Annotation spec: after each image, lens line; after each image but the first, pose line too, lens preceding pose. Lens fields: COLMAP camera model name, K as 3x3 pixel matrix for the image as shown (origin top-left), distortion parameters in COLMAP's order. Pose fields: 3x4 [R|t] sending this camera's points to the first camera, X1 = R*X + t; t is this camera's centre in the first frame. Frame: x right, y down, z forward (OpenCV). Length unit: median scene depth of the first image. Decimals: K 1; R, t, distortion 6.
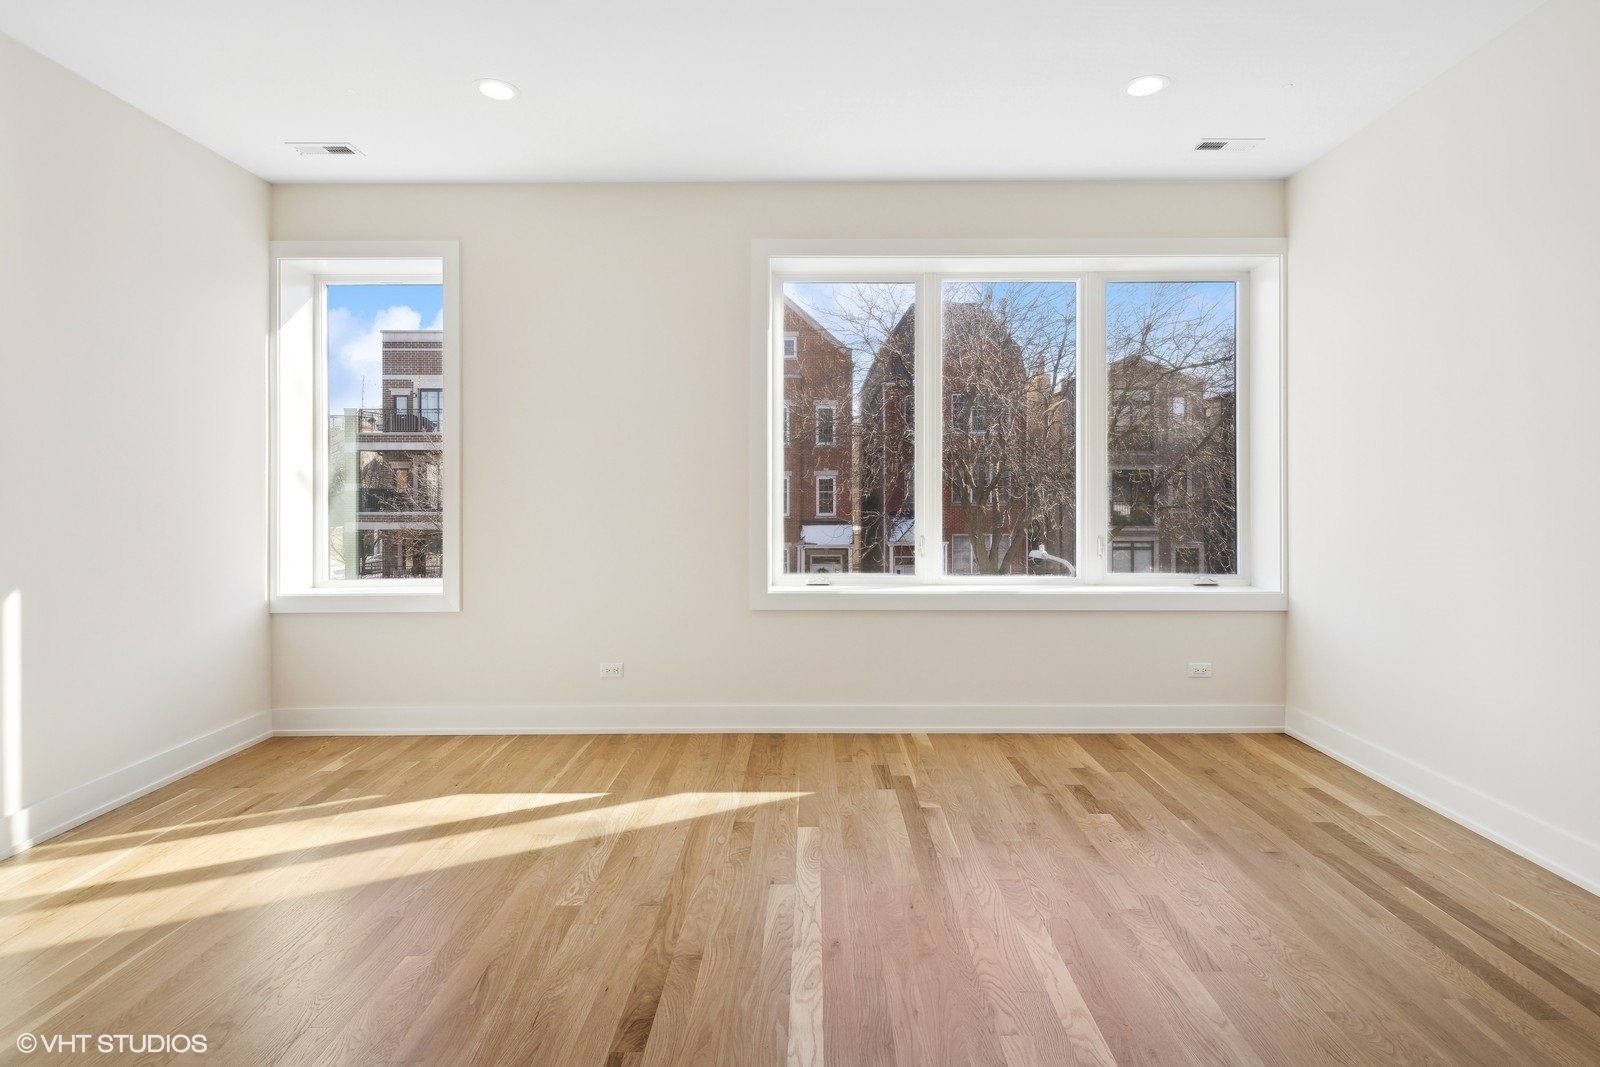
lens RADIAL K [[787.7, 0, 805.3], [0, 787.7, 483.4], [0, 0, 1]] dist [0.003526, -0.001296]
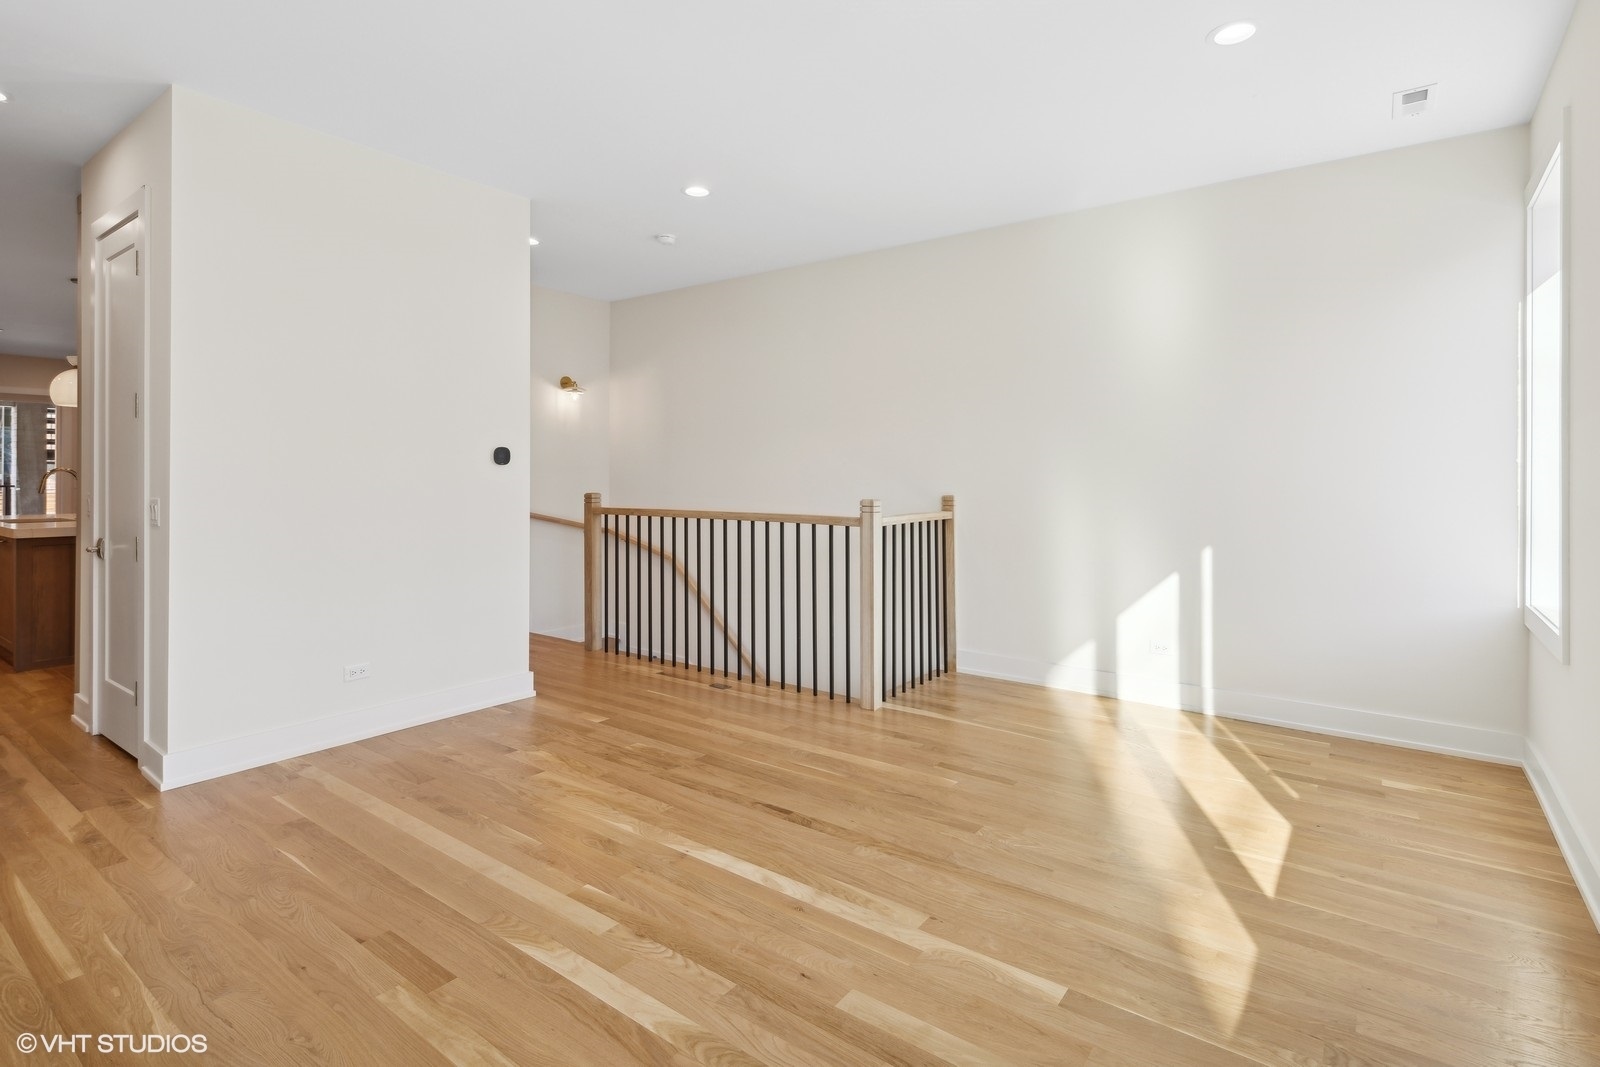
lens RADIAL K [[772.9, 0, 802.5], [0, 772.9, 476.0], [0, 0, 1]] dist [0.000660, -0.000561]
pose [[-0.589400, -0.000642, -0.807841, 0.521585], [0.000912, 0.999999, -0.001460, 0.003882], [0.807841, -0.001597, -0.589399, 0.965089]]
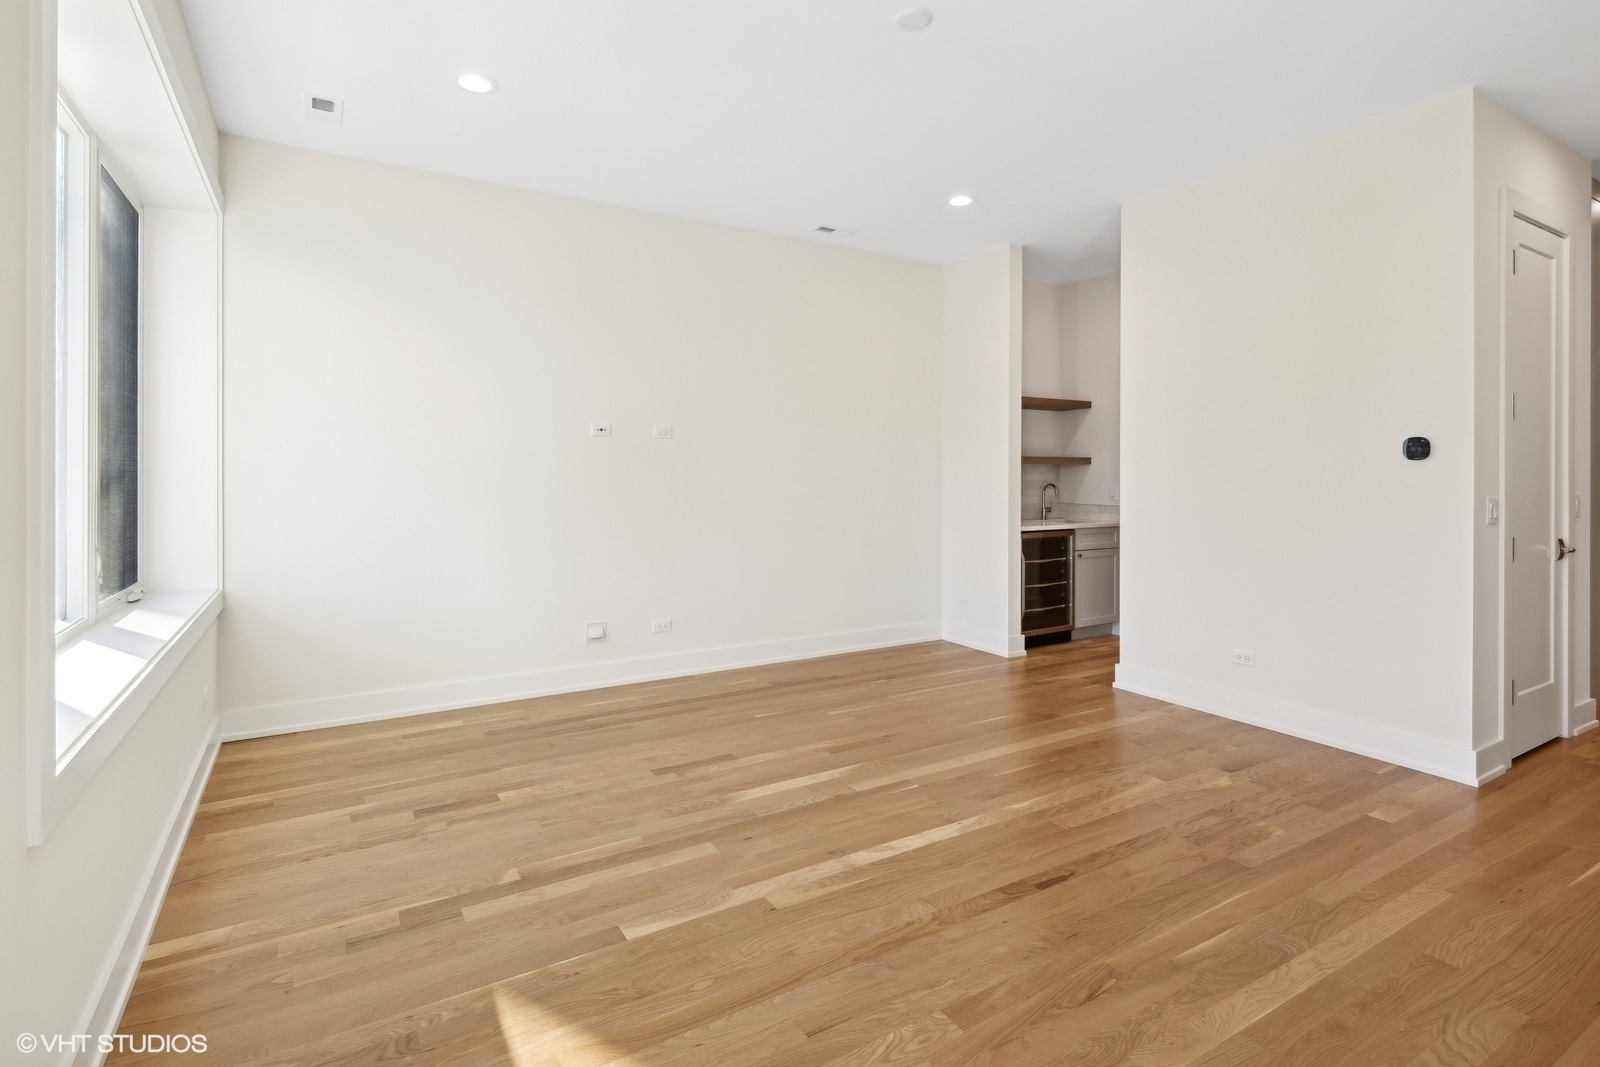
lens RADIAL K [[787.7, 0, 805.3], [0, 787.7, 483.4], [0, 0, 1]] dist [0.003526, -0.001296]
pose [[-0.533210, -0.011369, 0.845907, -0.566785], [-0.003445, 0.999931, 0.011268, 0.005111], [-0.845976, 0.003094, -0.533212, 1.000702]]
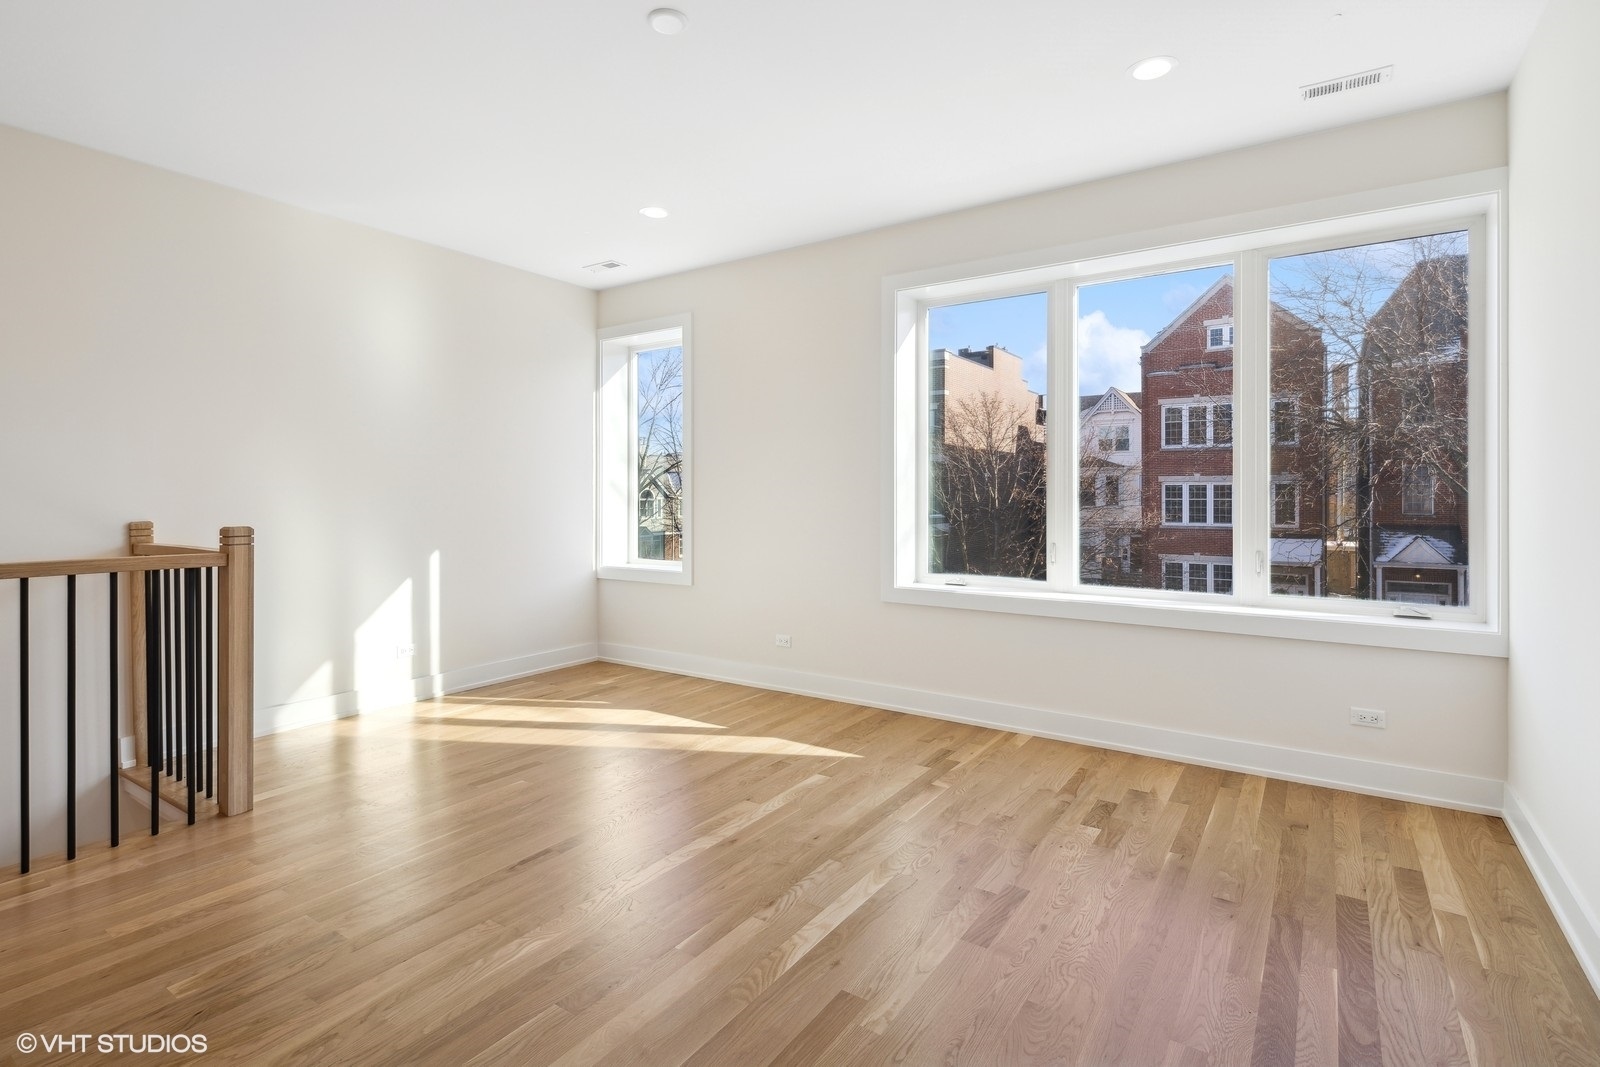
lens RADIAL K [[776.5, 0, 786.3], [0, 776.5, 491.7], [0, 0, 1]] dist [-0.000360, -0.000708]
pose [[0.823784, -0.000777, -0.566904, 0.507115], [0.001820, 0.999998, 0.001274, -0.000873], [0.566901, -0.002081, 0.823783, -0.010218]]
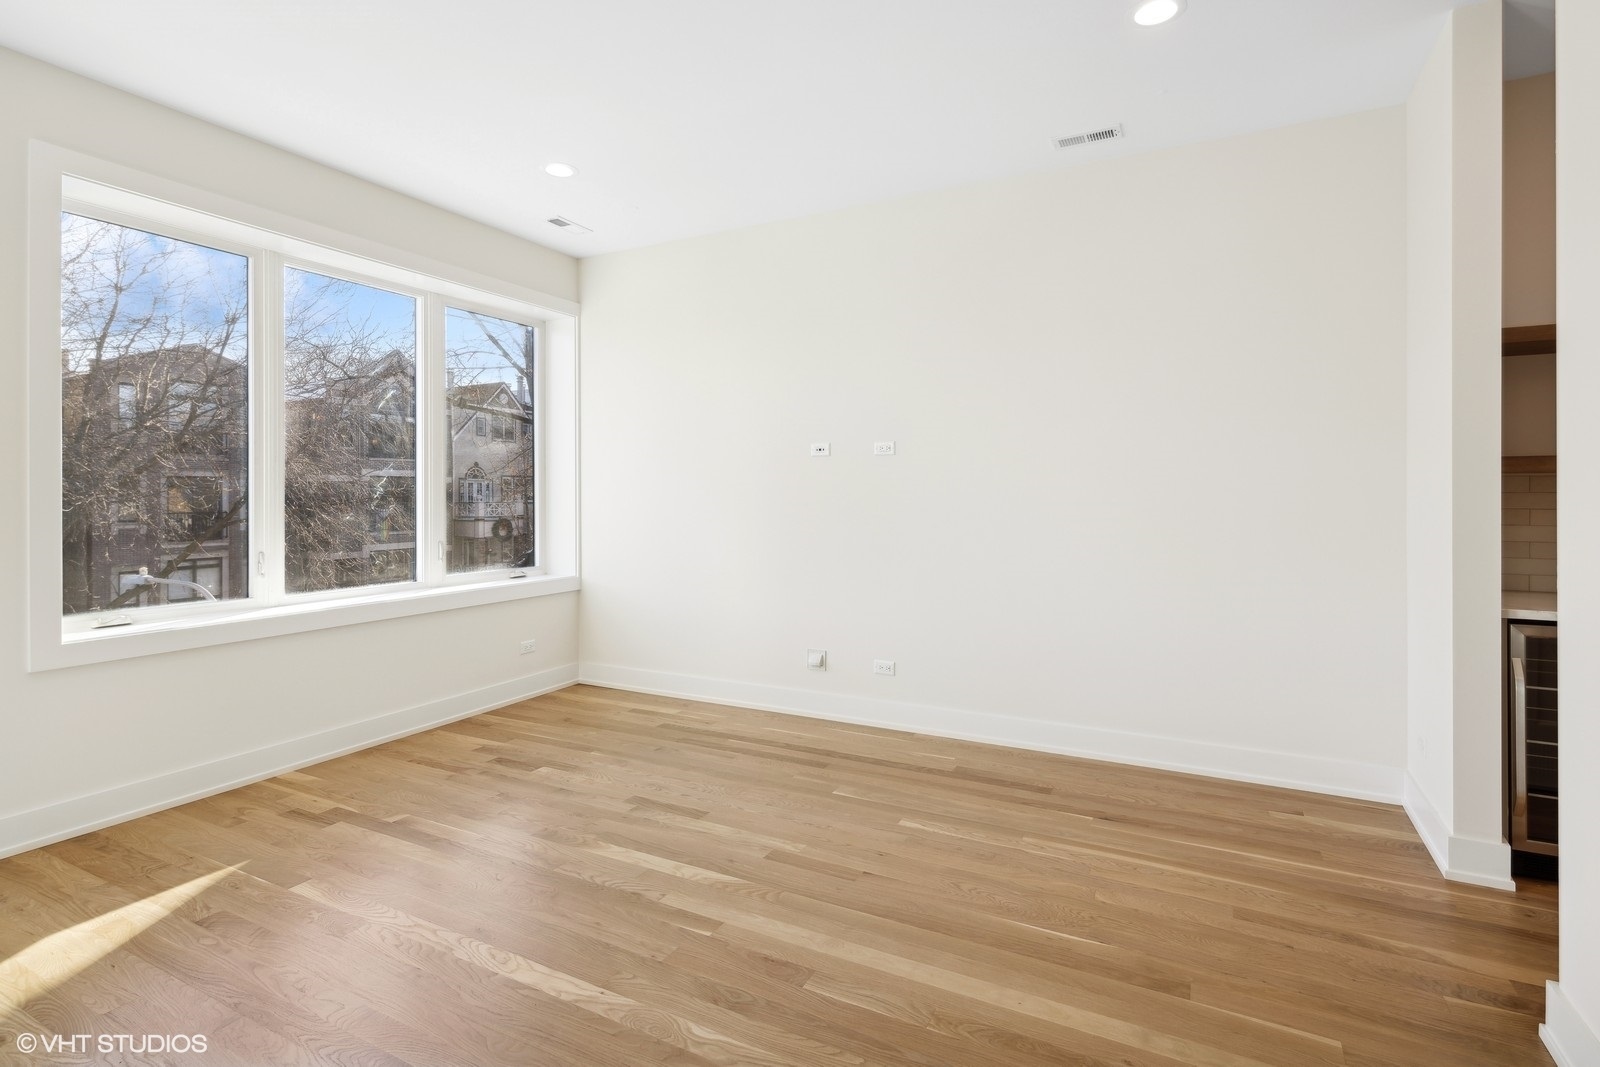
lens RADIAL K [[787.7, 0, 805.3], [0, 787.7, 483.4], [0, 0, 1]] dist [0.003526, -0.001296]
pose [[0.455056, 0.010318, 0.890403, -0.421487], [-0.000331, 0.999935, -0.011418, 0.000711], [-0.890463, 0.004901, 0.455030, 0.079648]]
